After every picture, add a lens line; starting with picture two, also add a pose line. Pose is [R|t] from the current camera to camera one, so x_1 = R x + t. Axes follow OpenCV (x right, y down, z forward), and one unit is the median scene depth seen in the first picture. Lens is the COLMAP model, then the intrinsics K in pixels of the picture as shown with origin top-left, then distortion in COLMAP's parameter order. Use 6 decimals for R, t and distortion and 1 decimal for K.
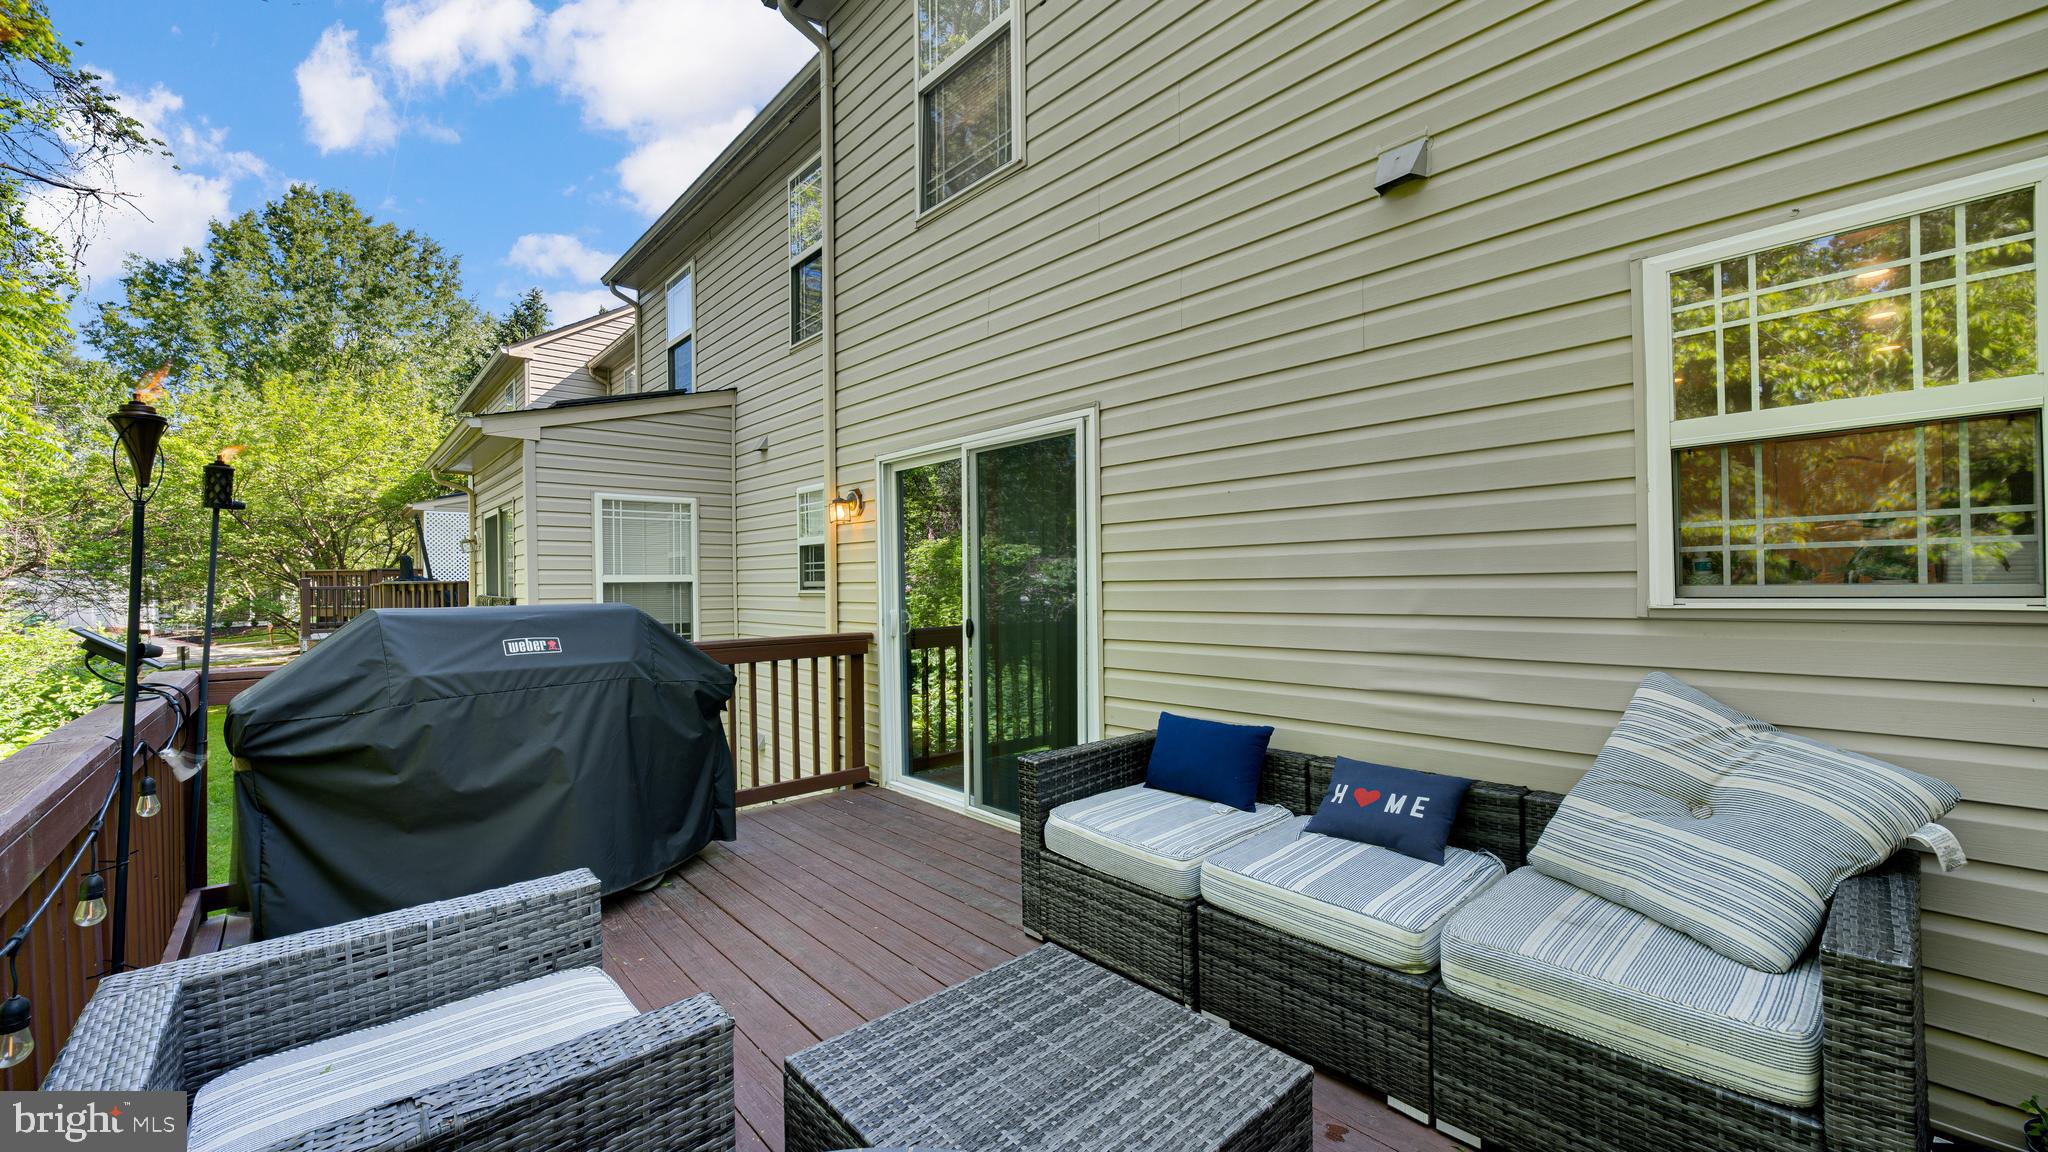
lens RADIAL K [[822.4, 0, 1024.0], [0, 822.4, 576.0], [0, 0, 1]] dist [-0.003463, 0.000300]
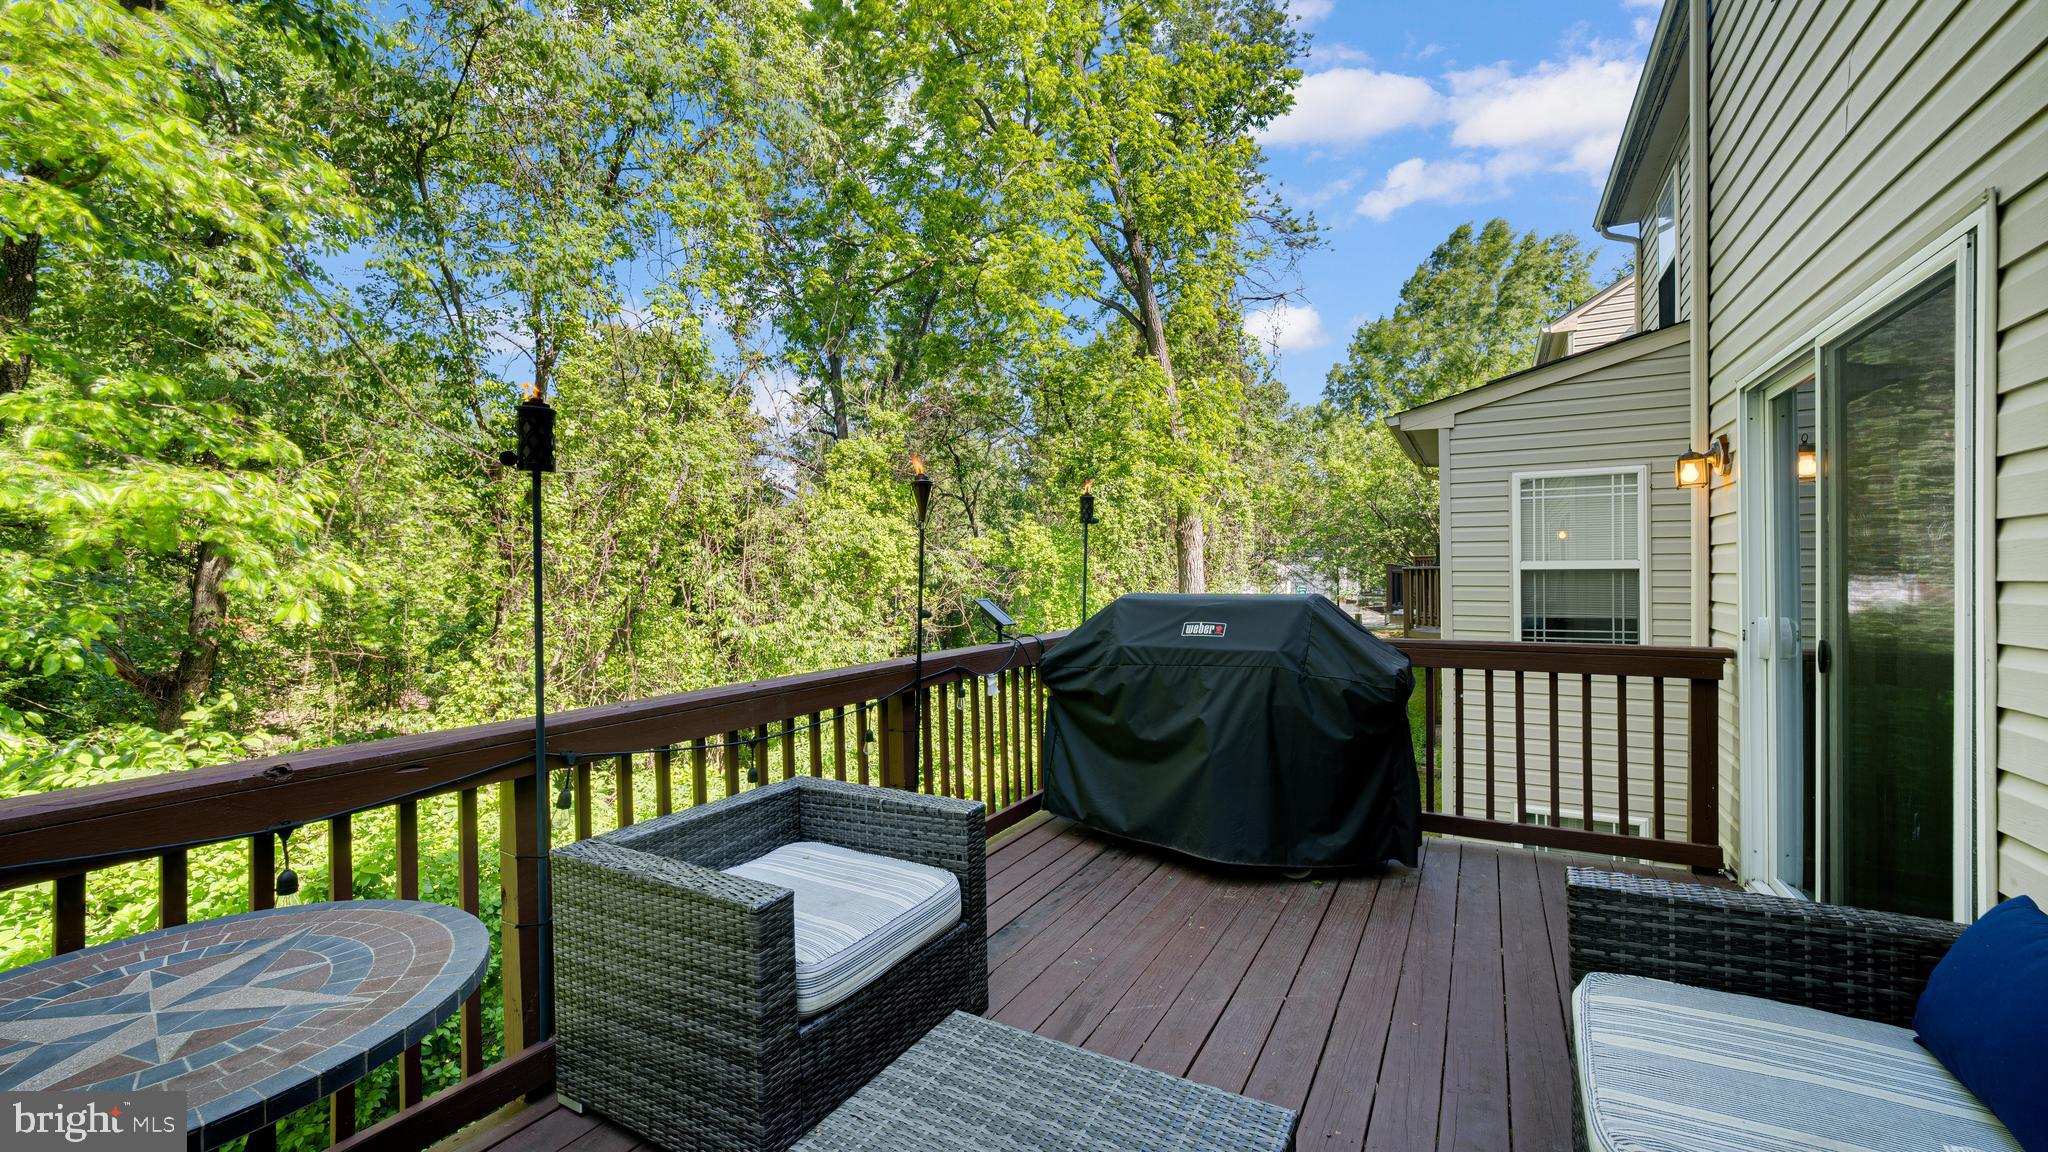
lens RADIAL K [[822.4, 0, 1024.0], [0, 822.4, 576.0], [0, 0, 1]] dist [-0.003463, 0.000300]
pose [[0.310611, 0.012161, -0.950459, 0.340553], [0.009473, 0.999829, 0.015889, -0.008559], [0.950490, -0.013939, 0.310443, 0.322722]]
